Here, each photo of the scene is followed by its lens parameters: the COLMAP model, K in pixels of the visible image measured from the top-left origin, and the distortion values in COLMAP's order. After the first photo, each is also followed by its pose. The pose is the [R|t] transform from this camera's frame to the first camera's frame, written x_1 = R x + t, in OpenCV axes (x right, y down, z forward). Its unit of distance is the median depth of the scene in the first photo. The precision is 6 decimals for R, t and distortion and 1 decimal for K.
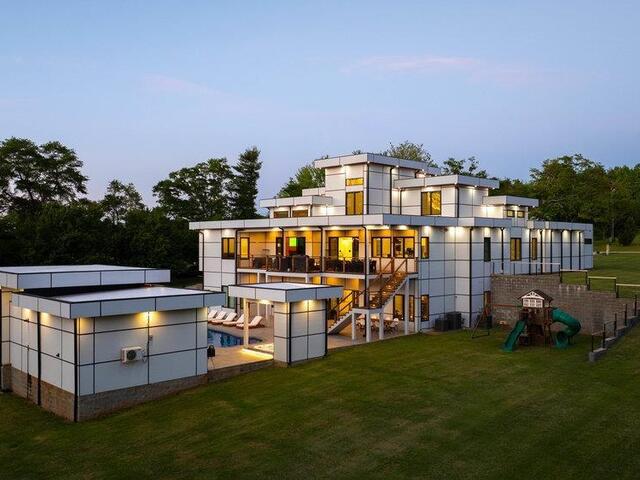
lens RADIAL K [[607.1, 0, 318.6], [0, 607.1, 233.4], [0, 0, 1]] dist [-0.029581, 0.000000]
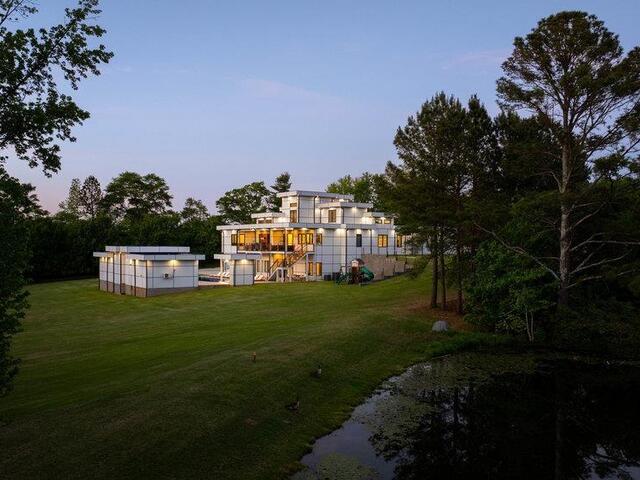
lens RADIAL K [[607.1, 0, 321.2], [0, 607.1, 243.8], [0, 0, 1]] dist [-0.029581, 0.000000]
pose [[0.987077, 0.005597, -0.160147, 0.420563], [-0.003356, 0.999893, 0.014264, 0.008872], [0.160210, -0.013542, 0.986990, -0.815459]]
